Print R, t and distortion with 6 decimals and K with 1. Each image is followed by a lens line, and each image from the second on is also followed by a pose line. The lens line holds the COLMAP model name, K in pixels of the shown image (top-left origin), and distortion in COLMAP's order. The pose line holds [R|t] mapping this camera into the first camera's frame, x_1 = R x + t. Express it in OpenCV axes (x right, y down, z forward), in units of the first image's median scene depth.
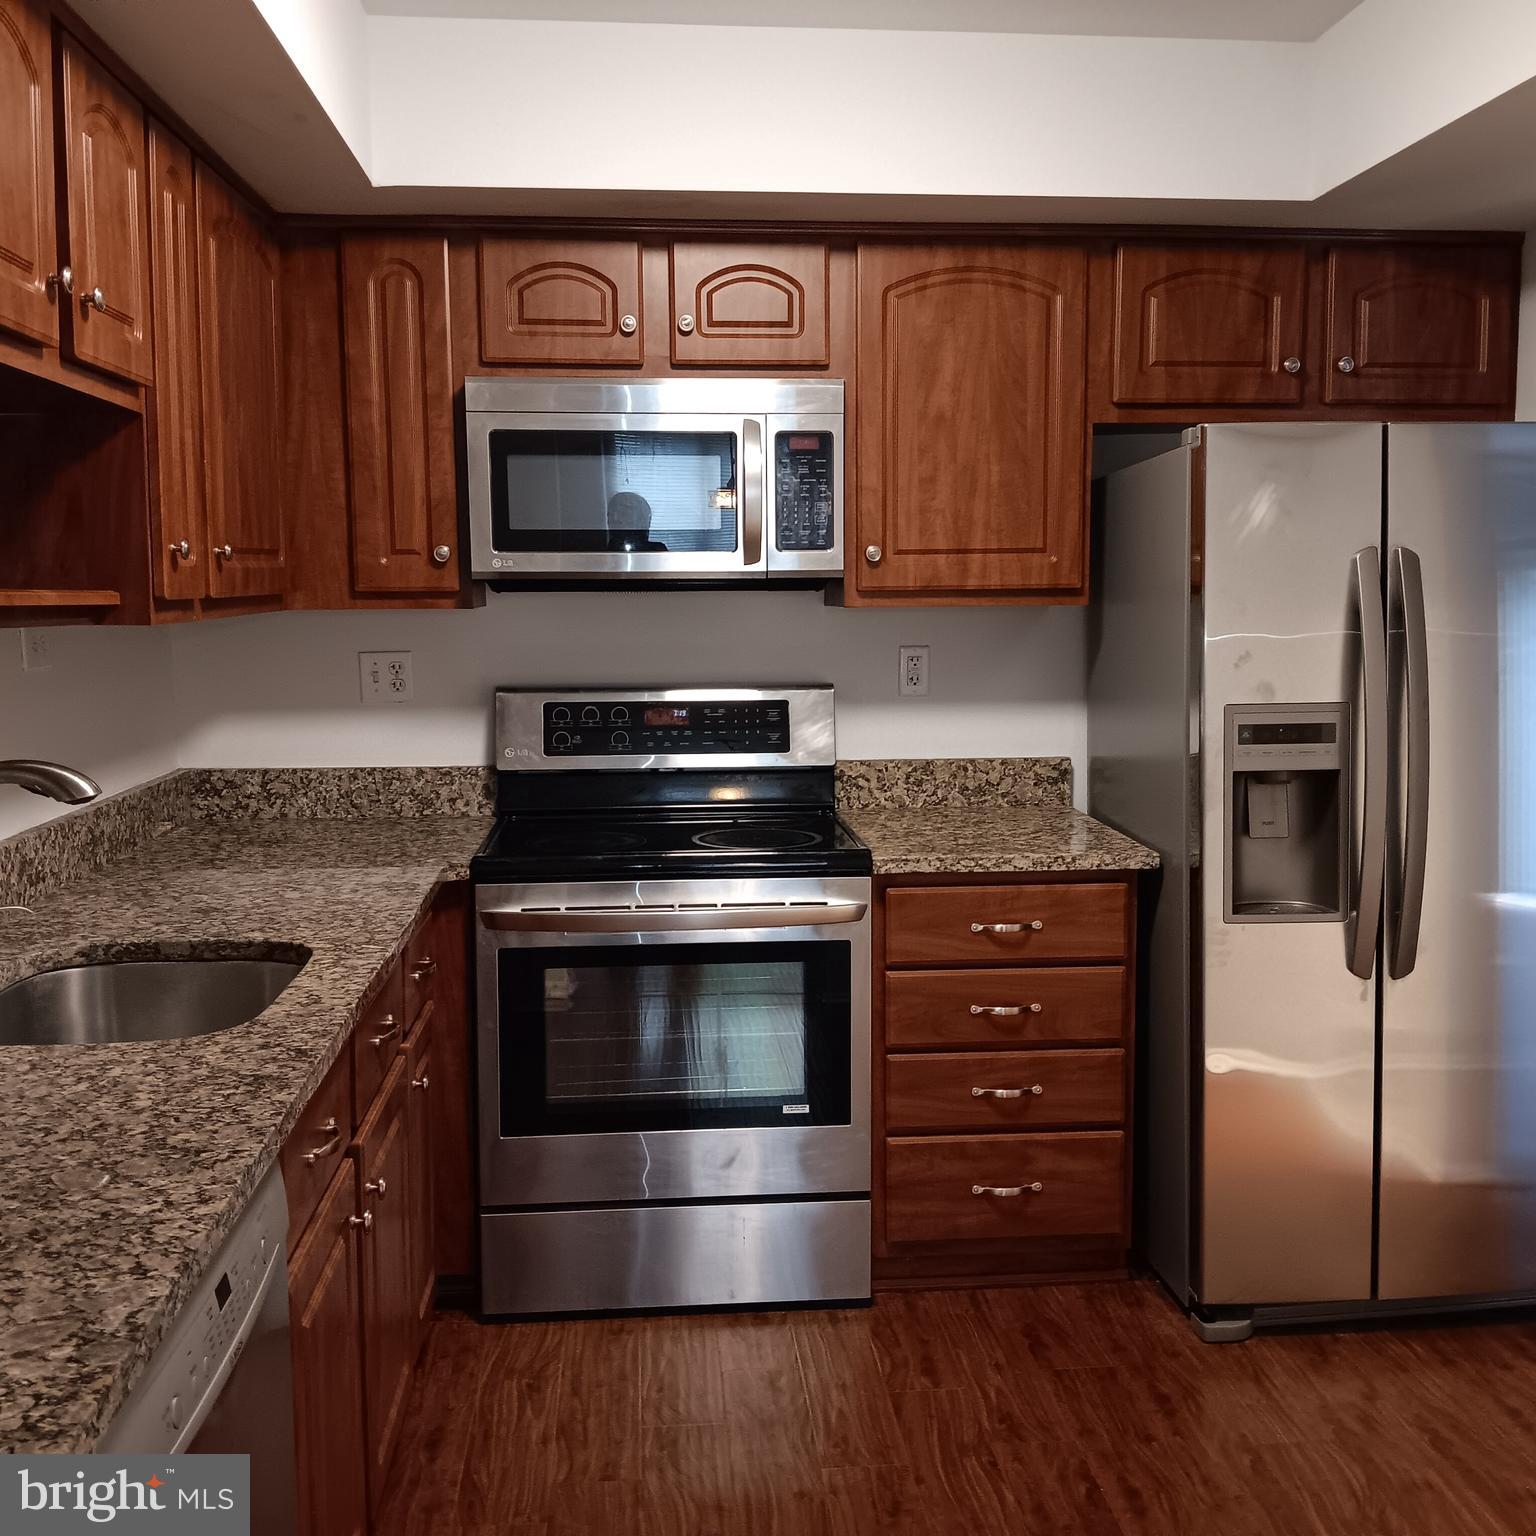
lens RADIAL K [[1653.2, 0, 768.8], [0, 1653.2, 729.5], [0, 0, 1]] dist [0.076636, -0.017189]
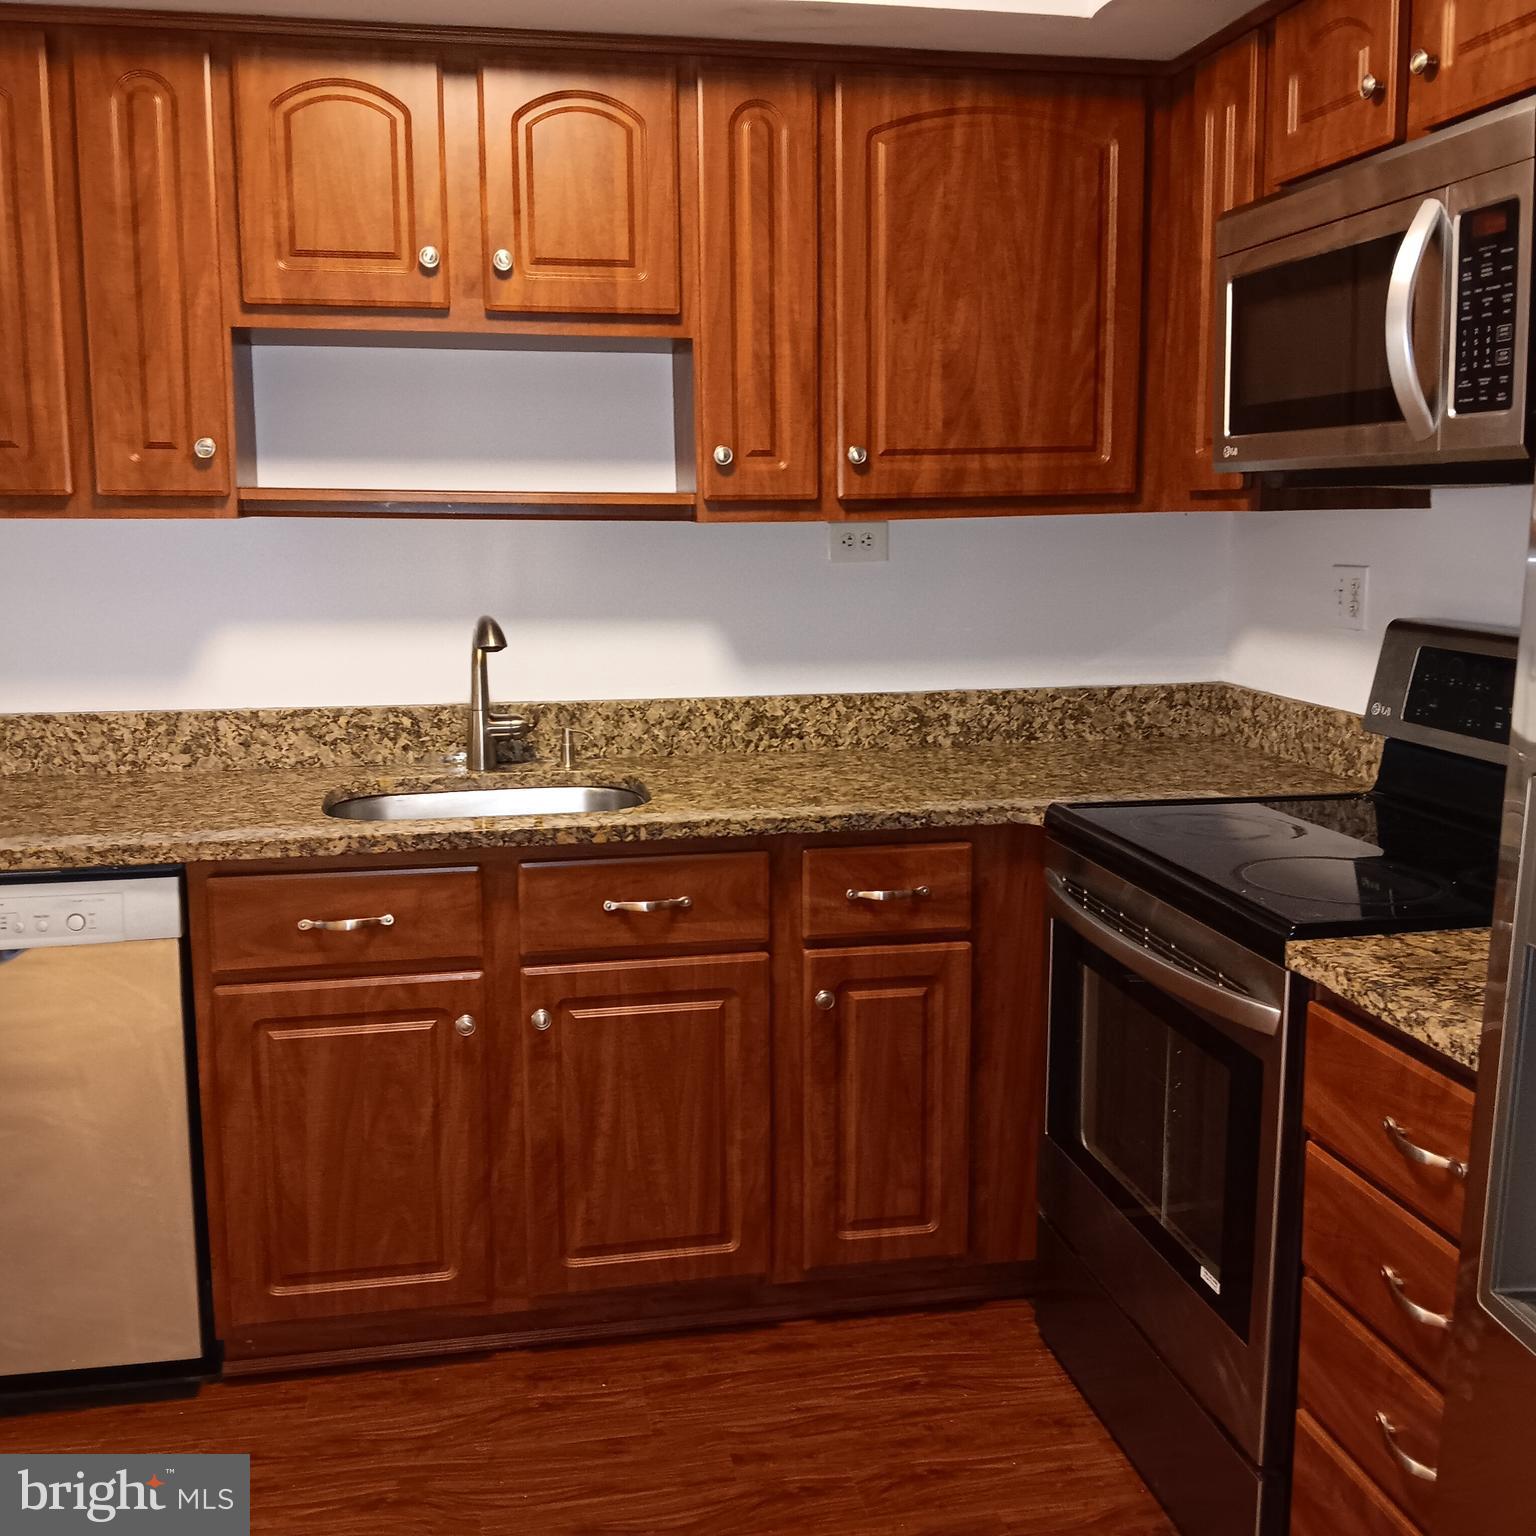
lens RADIAL K [[1587.6, 0, 768.0], [0, 1587.6, 768.0], [0, 0, 1]] dist [0.123691, -0.359787]
pose [[0.115066, 0.168516, -0.978960, 0.555705], [-0.088246, 0.983343, 0.158898, -0.053715], [0.989430, 0.068105, 0.128020, 0.693997]]
